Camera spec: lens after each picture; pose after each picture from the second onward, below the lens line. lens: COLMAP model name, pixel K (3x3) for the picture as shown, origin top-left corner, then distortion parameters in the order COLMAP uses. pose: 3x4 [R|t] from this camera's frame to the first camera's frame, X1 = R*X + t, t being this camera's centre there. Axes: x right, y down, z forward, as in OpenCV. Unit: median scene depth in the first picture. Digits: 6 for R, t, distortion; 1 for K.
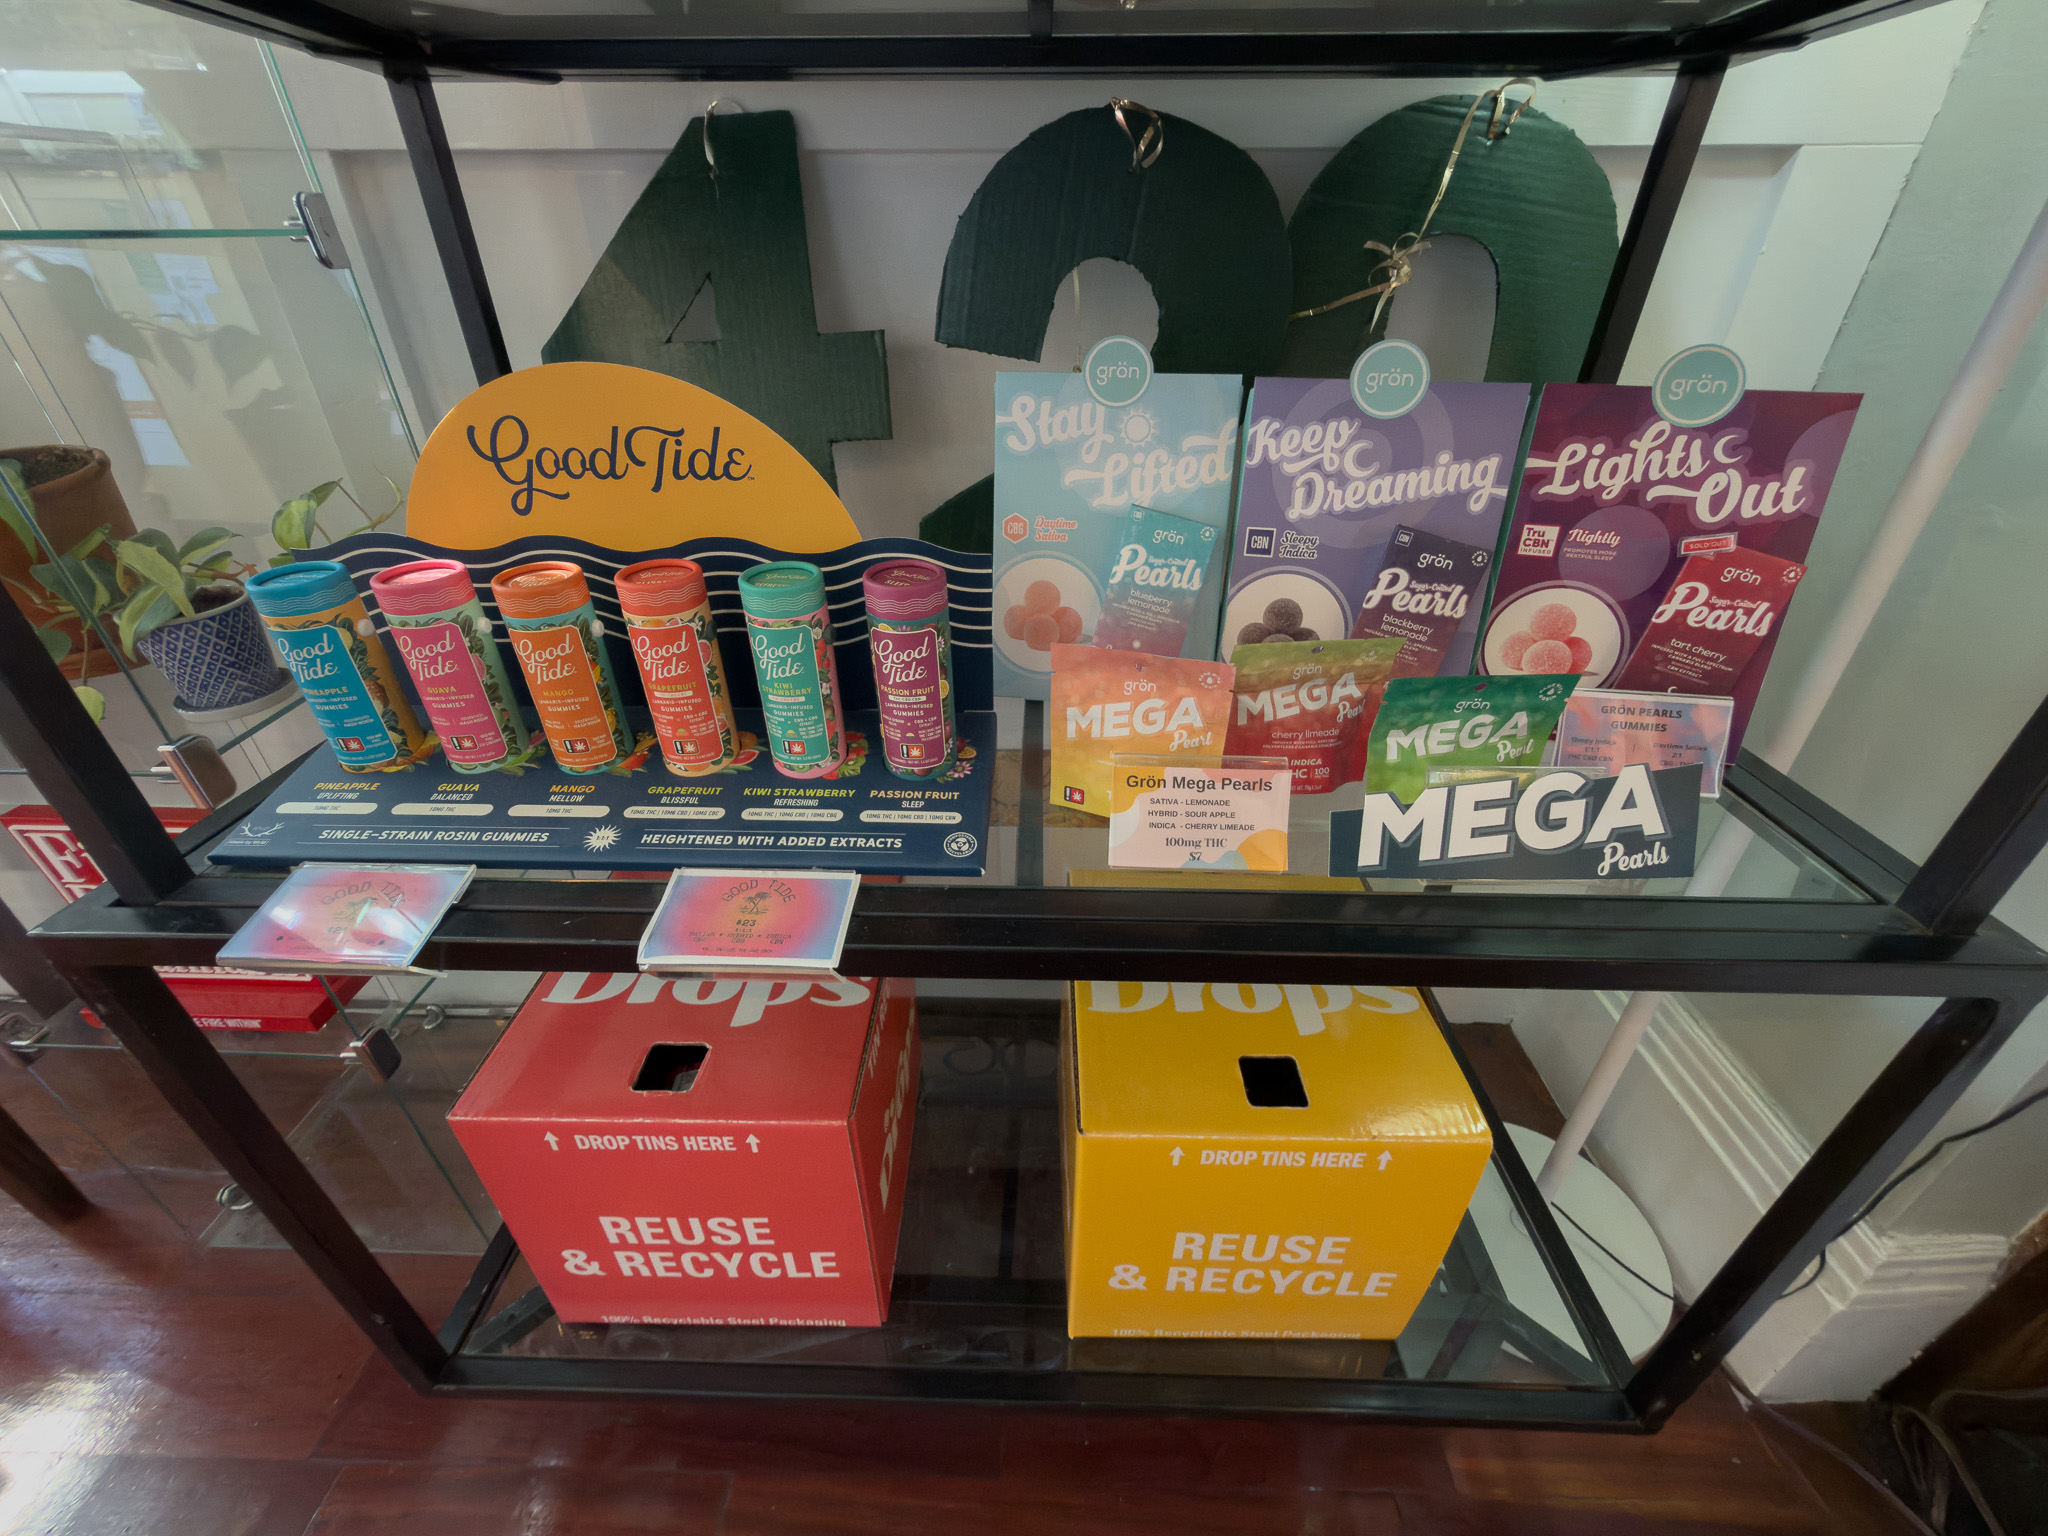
lens RADIAL K [[824.4, 0, 1024.0], [0, 824.4, 768.0], [0, 0, 1]] dist [0.002614, 0.000022]
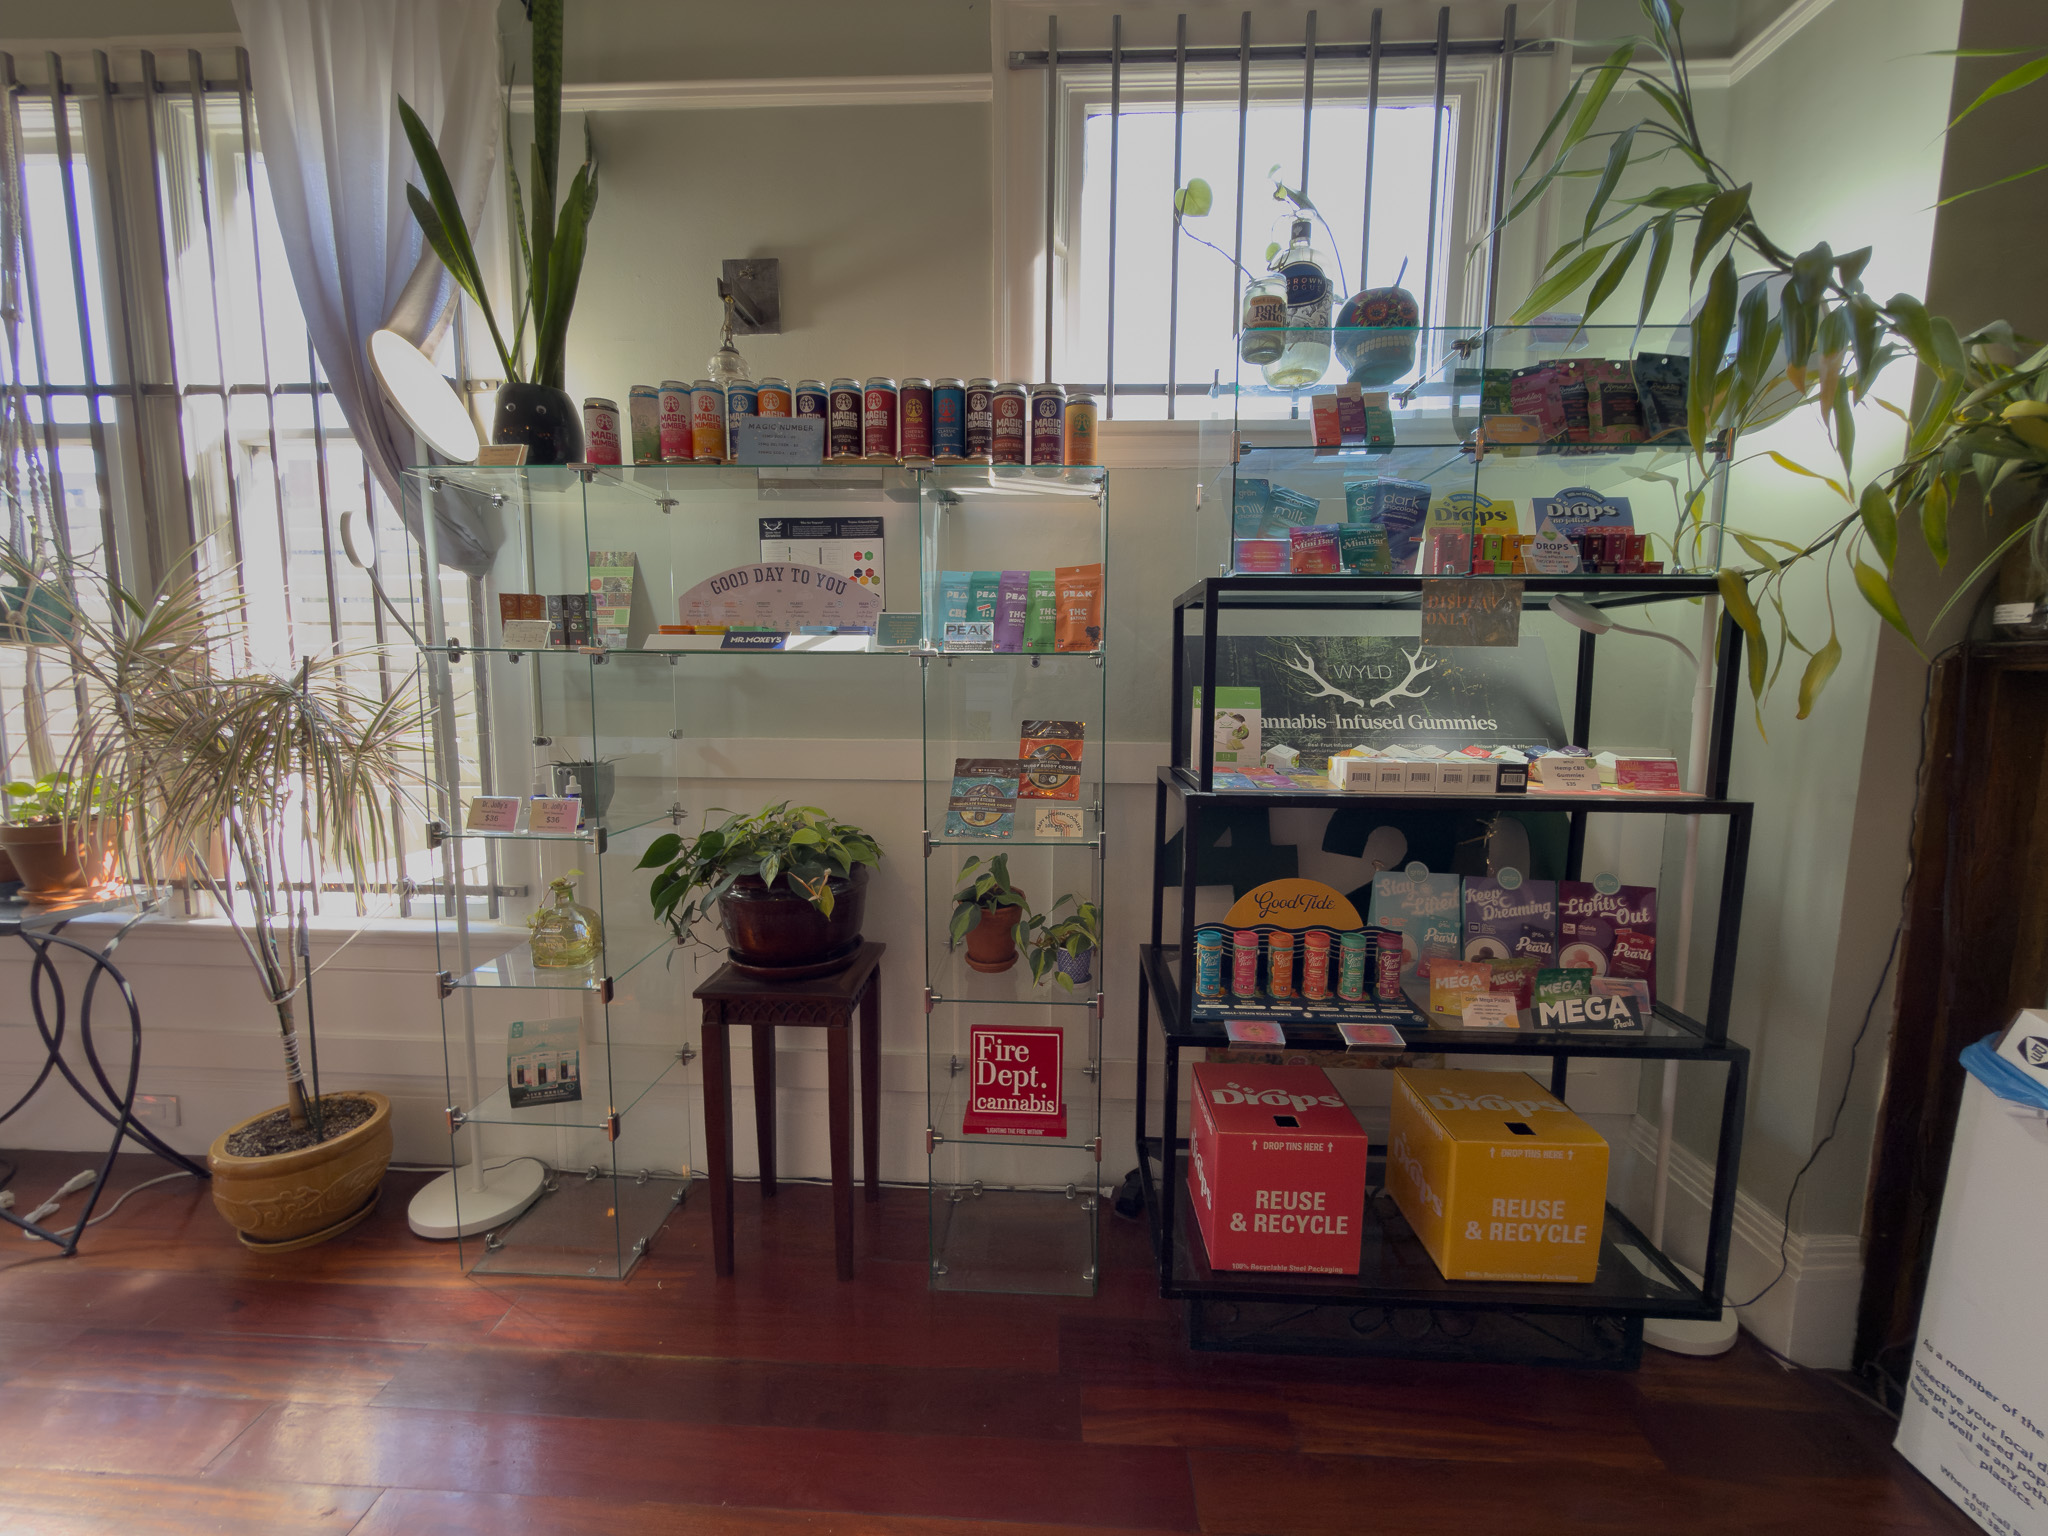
lens RADIAL K [[824.4, 0, 1024.0], [0, 824.4, 768.0], [0, 0, 1]] dist [0.002614, 0.000022]
pose [[0.999813, 0.010076, -0.016526, -1.420514], [-0.016009, 0.910378, -0.413467, 0.503863], [0.010879, 0.413654, 0.910369, -2.156660]]
